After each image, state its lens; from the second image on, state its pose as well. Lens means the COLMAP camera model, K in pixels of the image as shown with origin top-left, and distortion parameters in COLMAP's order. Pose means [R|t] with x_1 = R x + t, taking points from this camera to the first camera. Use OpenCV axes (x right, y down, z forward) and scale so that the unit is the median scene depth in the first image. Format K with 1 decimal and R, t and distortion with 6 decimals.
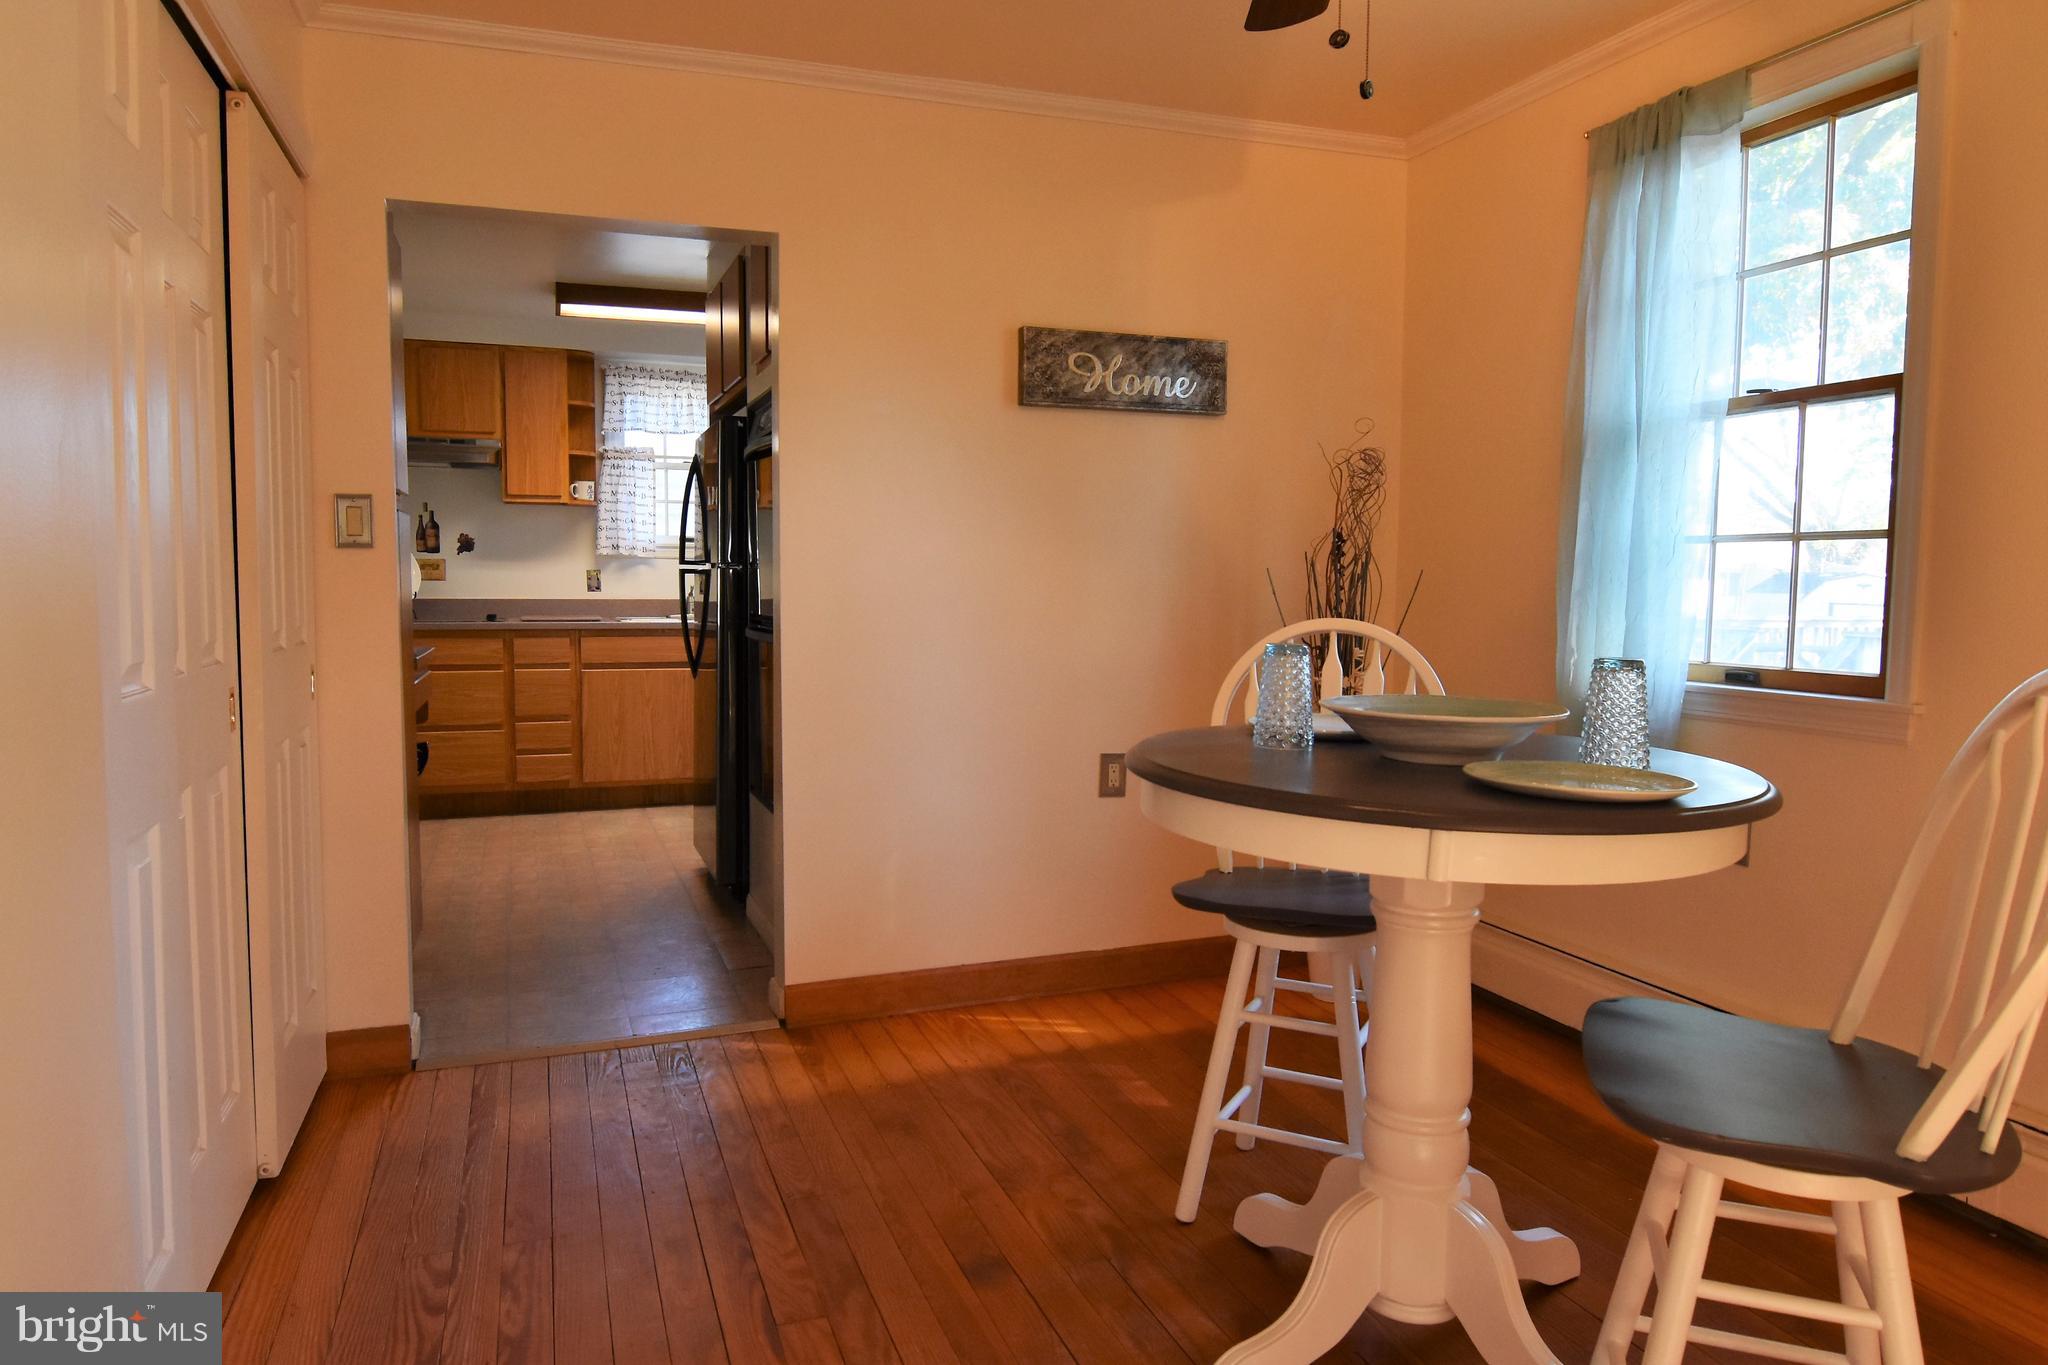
lens RADIAL K [[1359.8, 0, 1024.0], [0, 1359.8, 682.5], [0, 0, 1]] dist [-0.002539, -0.000219]
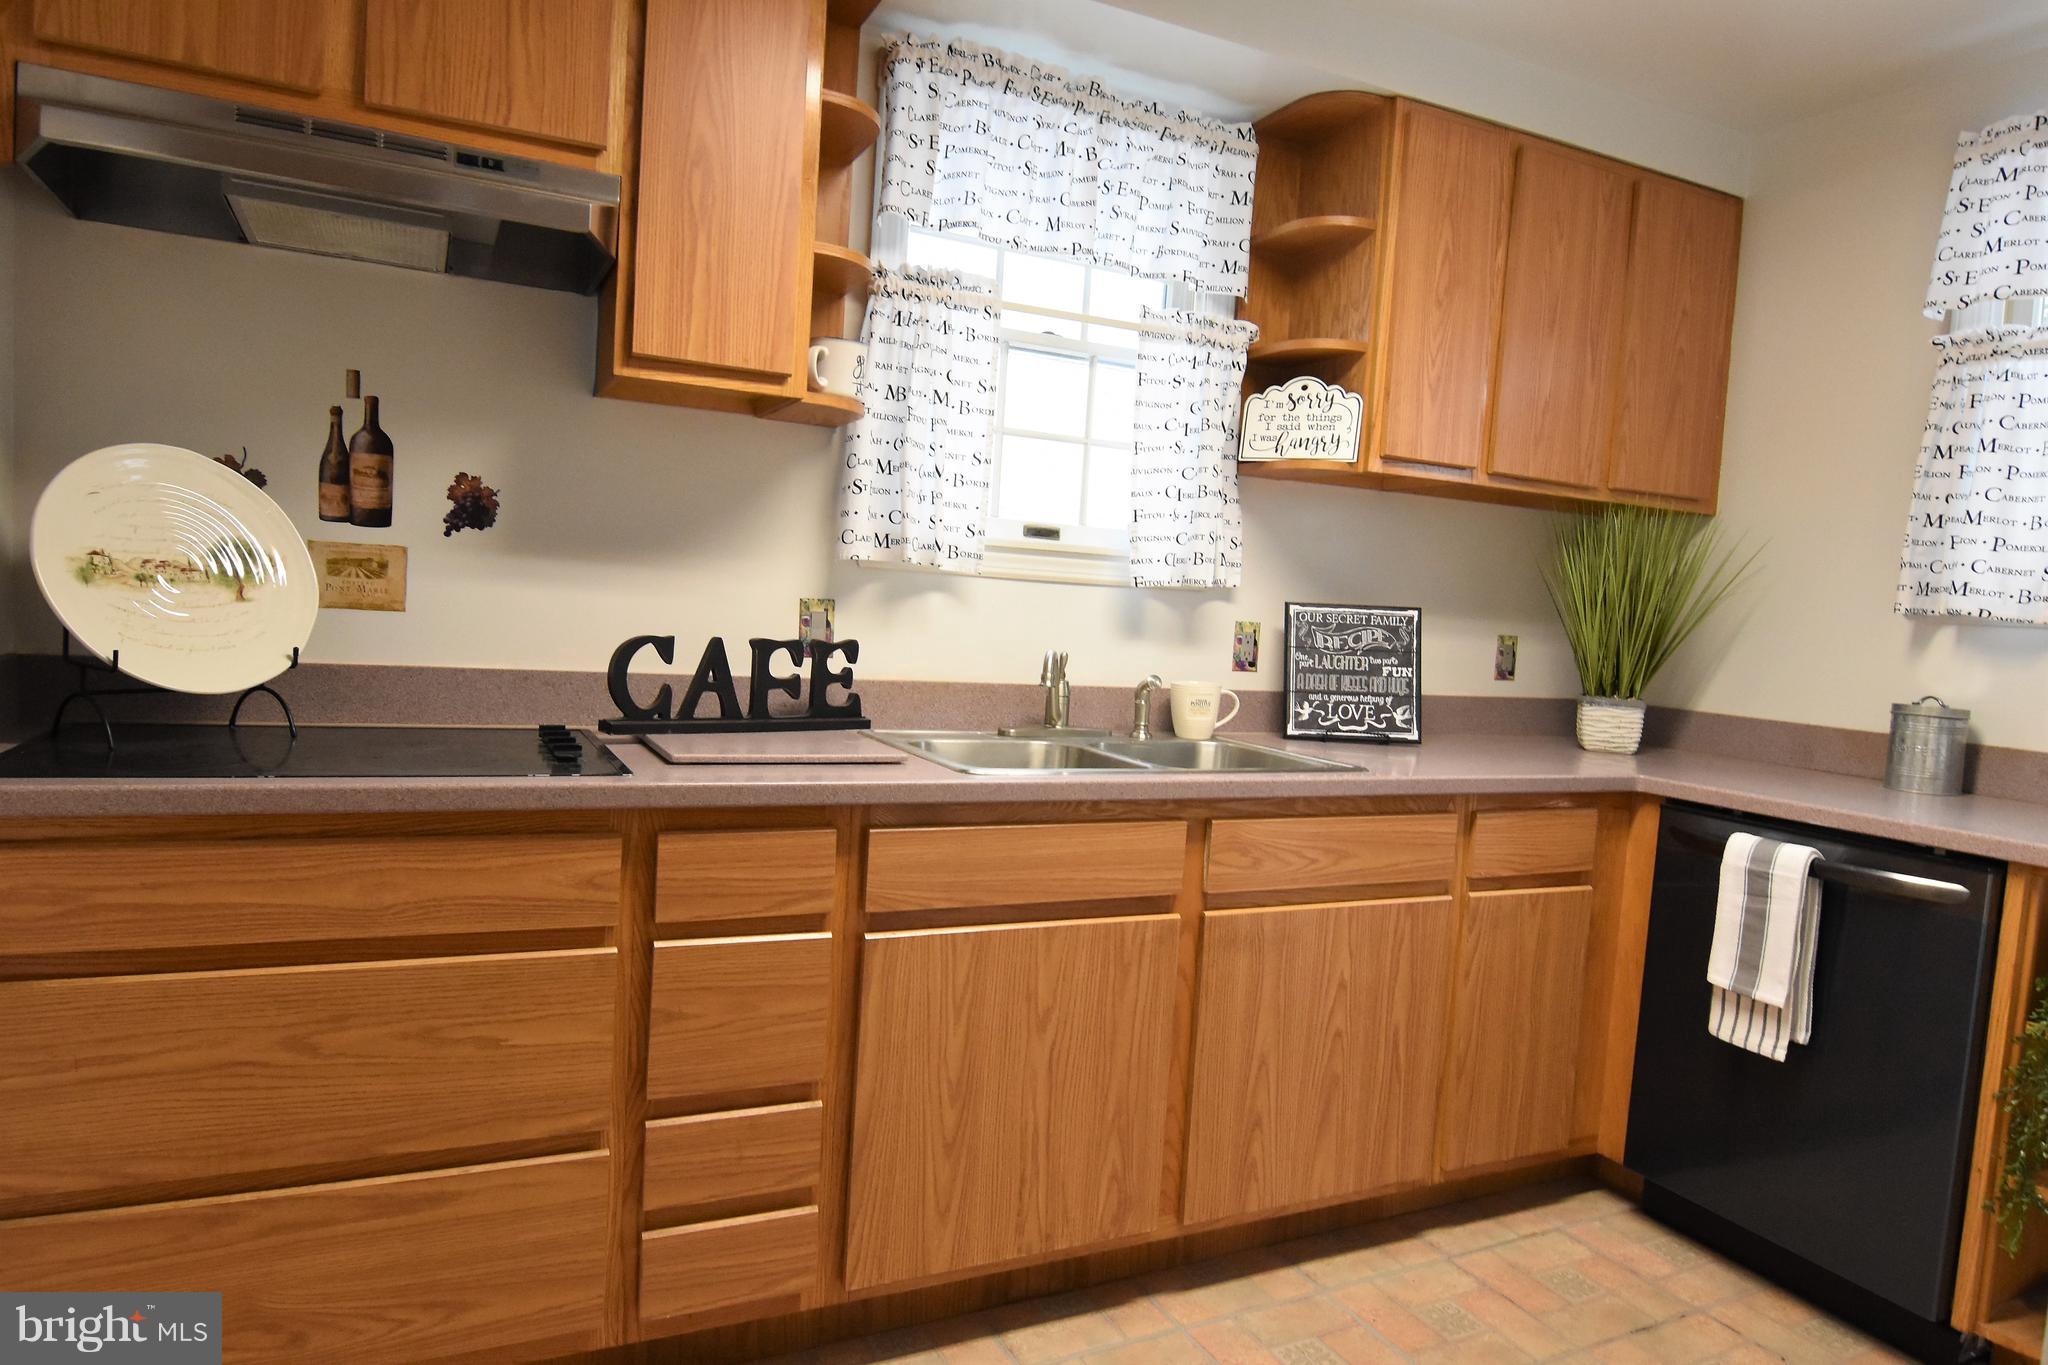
lens RADIAL K [[1274.1, 0, 1024.0], [0, 1274.1, 682.5], [0, 0, 1]] dist [-0.010063, -0.000909]
pose [[0.993511, 0.045655, 0.104173, -0.306129], [-0.044682, 0.998933, -0.011659, -0.060879], [-0.104594, 0.006928, 0.994491, 0.674594]]
